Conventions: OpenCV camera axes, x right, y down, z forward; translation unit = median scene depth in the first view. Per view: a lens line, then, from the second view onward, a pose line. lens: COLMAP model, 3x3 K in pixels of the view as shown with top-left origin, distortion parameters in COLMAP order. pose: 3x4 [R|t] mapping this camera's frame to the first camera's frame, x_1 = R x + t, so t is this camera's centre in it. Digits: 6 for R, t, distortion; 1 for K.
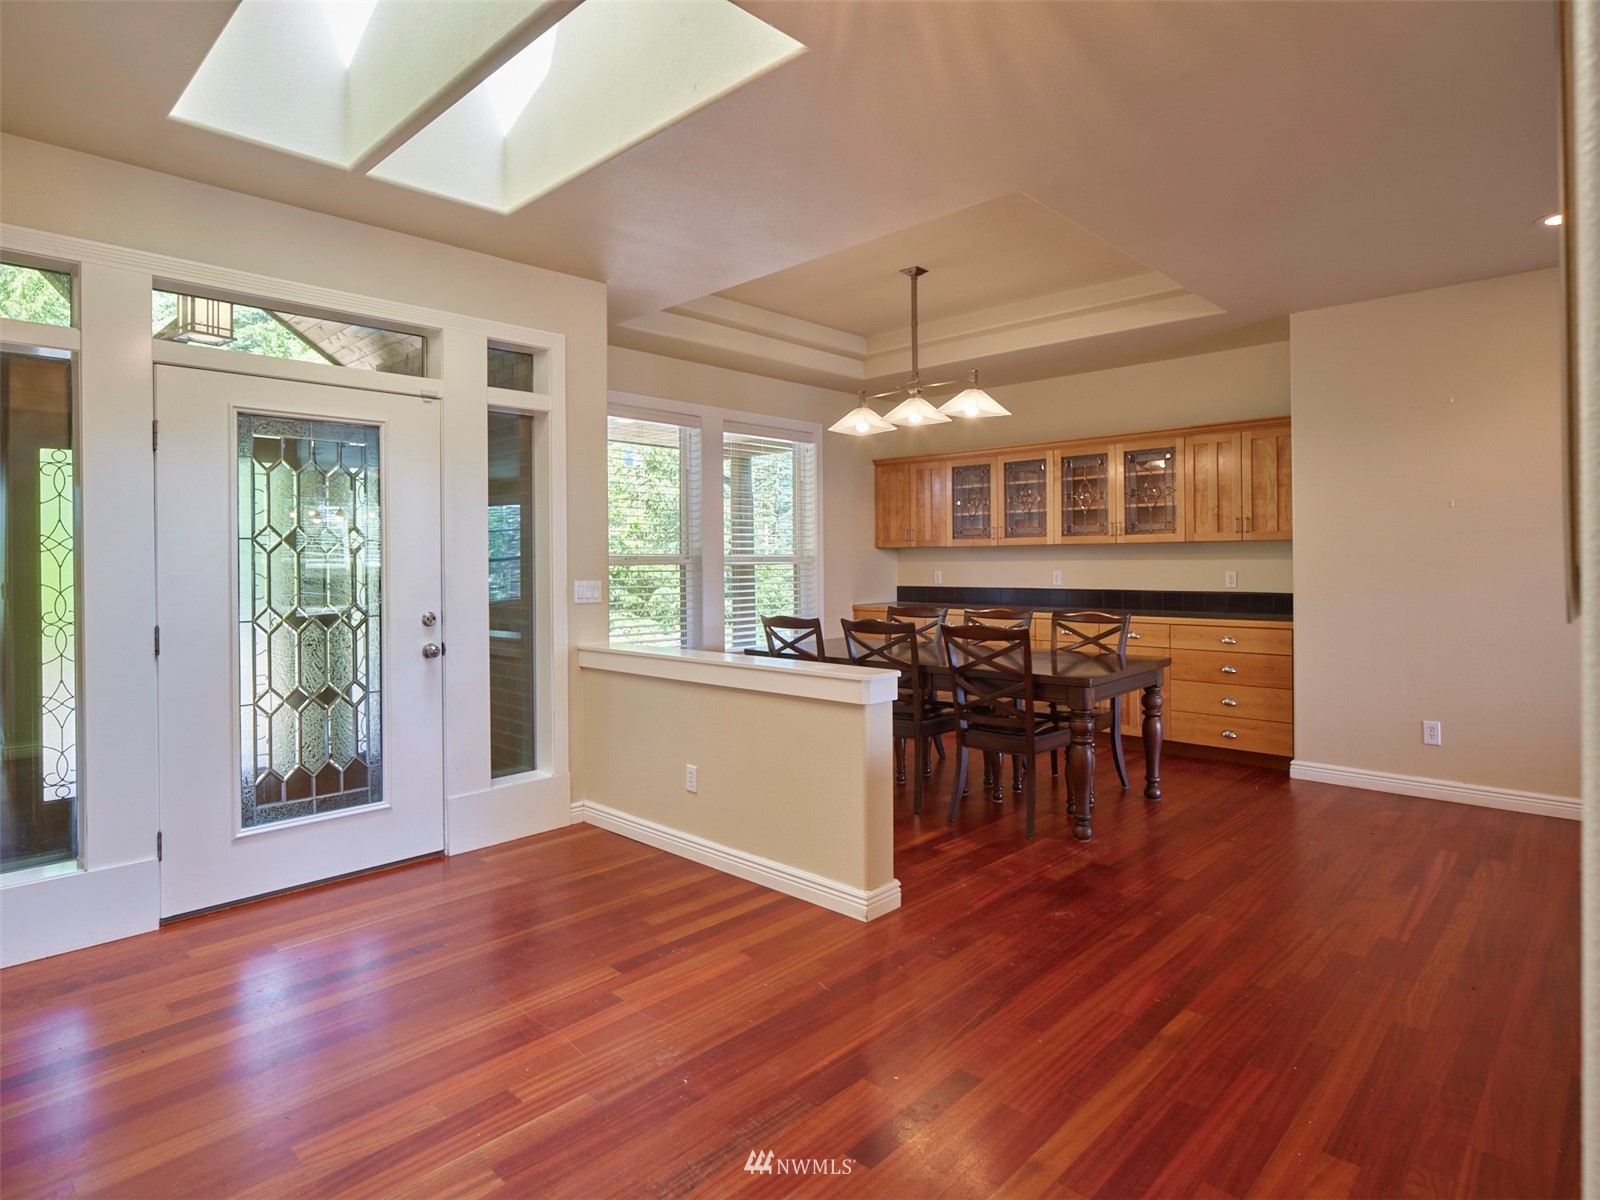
lens RADIAL K [[891.8, 0, 795.6], [0, 891.8, 588.6], [0, 0, 1]] dist [-0.017610, 0.003841]
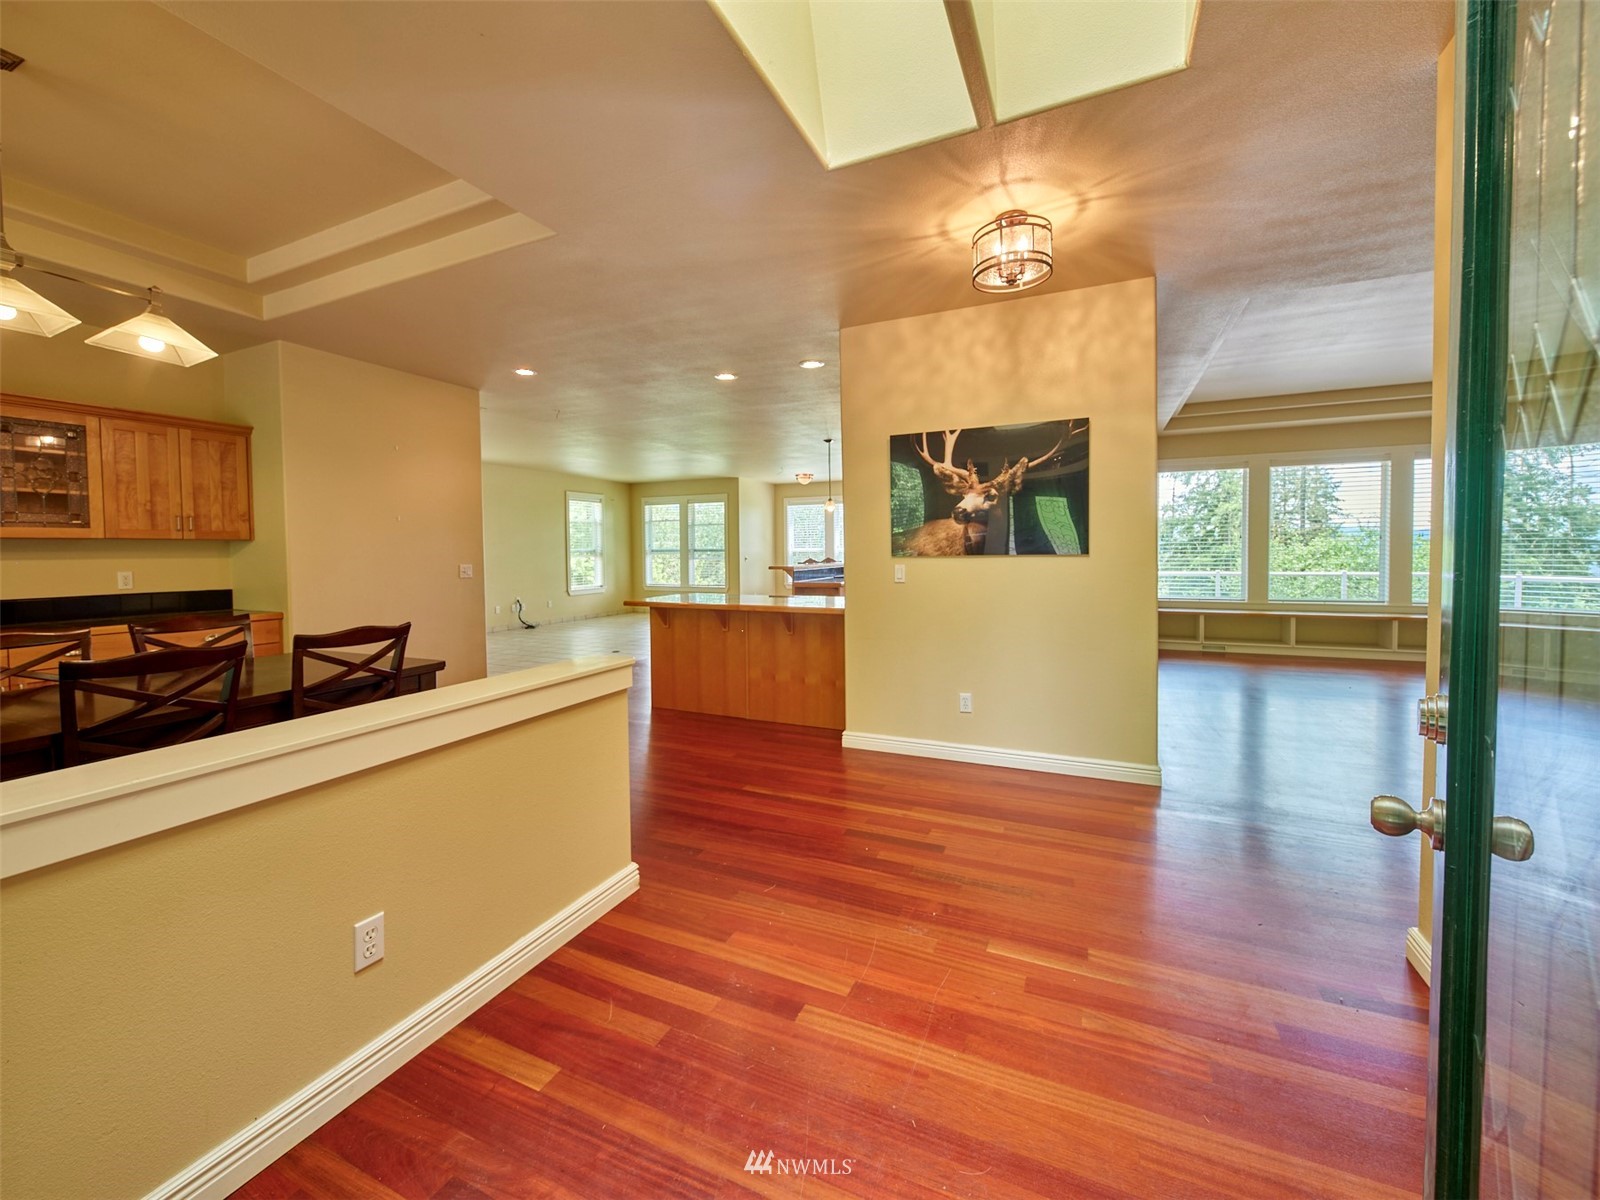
lens RADIAL K [[636.8, 0, 797.1], [0, 636.8, 570.9], [0, 0, 1]] dist [-0.001278, -0.000163]
pose [[-0.323646, -0.018677, 0.945994, -0.394797], [0.043062, 0.998478, 0.034445, -0.013645], [-0.945198, 0.051884, -0.322349, 0.592954]]
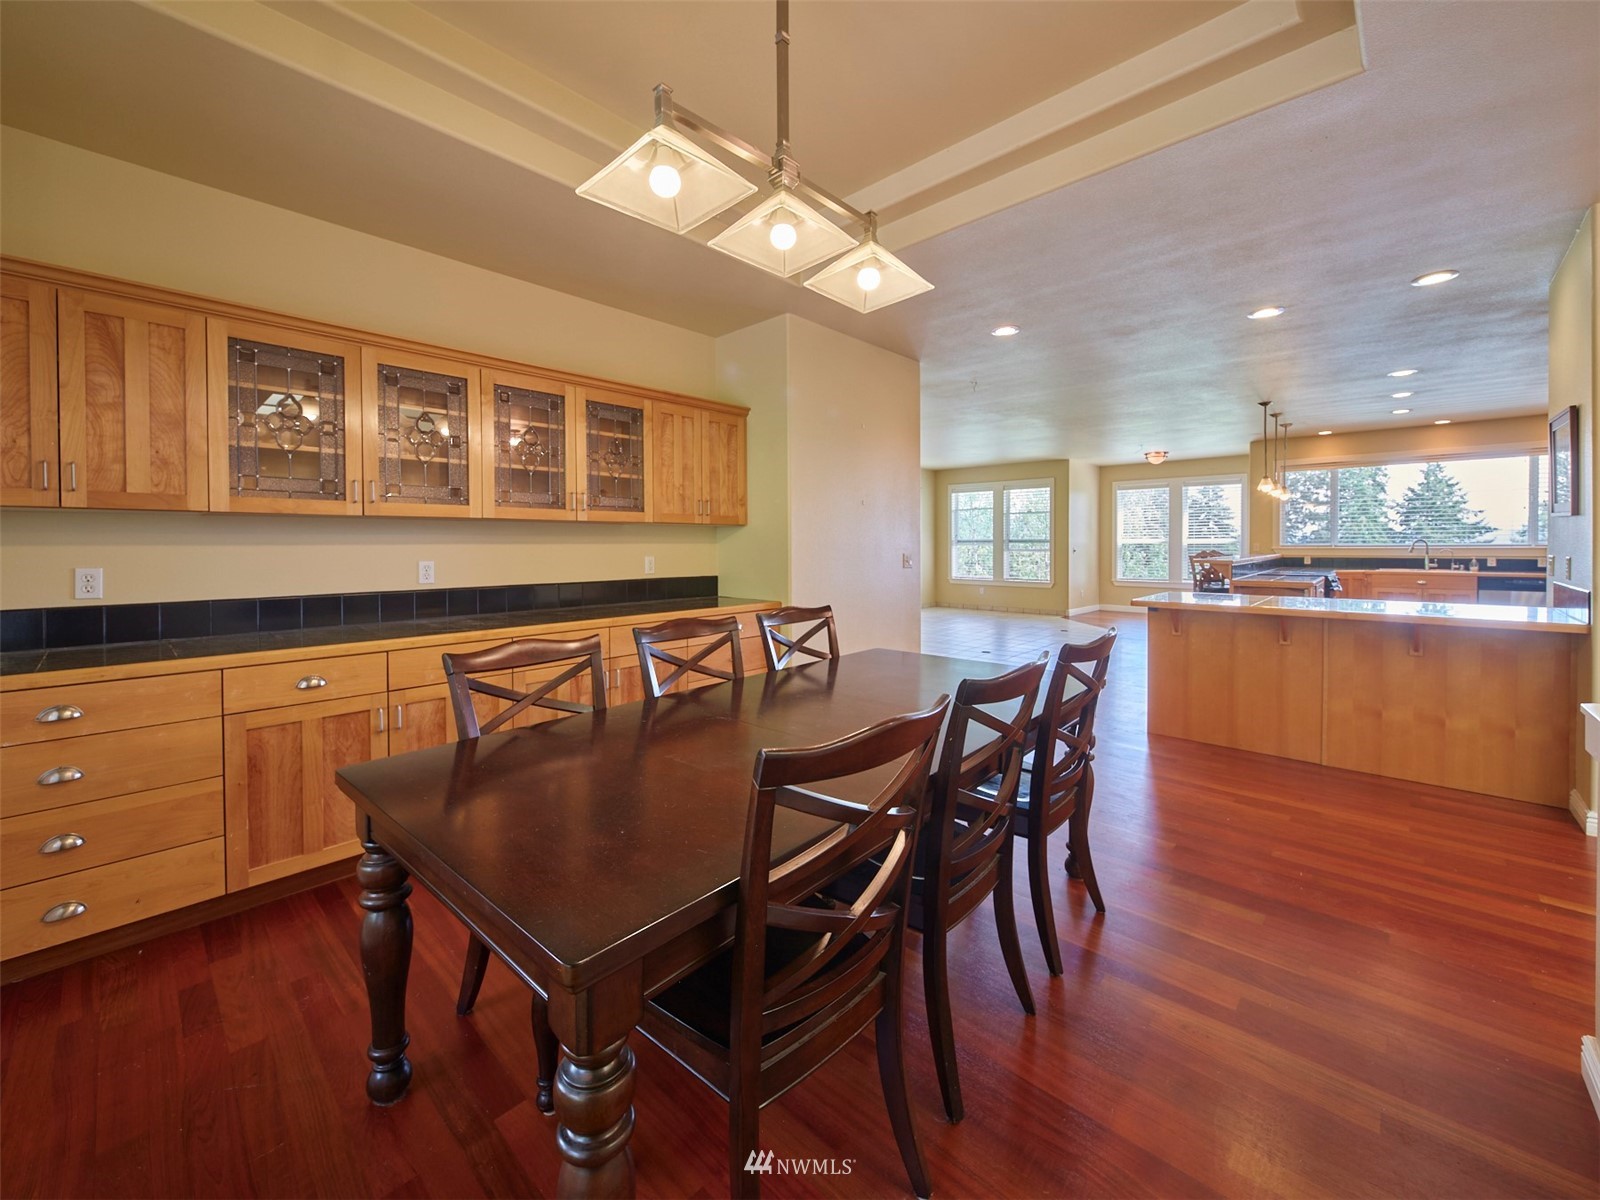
lens RADIAL K [[636.8, 0, 796.6], [0, 636.8, 555.4], [0, 0, 1]] dist [-0.001278, -0.000163]
pose [[-0.007432, -0.009327, 0.999929, -0.194057], [0.036363, 0.999293, 0.009591, -0.022628], [-0.999311, 0.036432, -0.007088, 0.917402]]
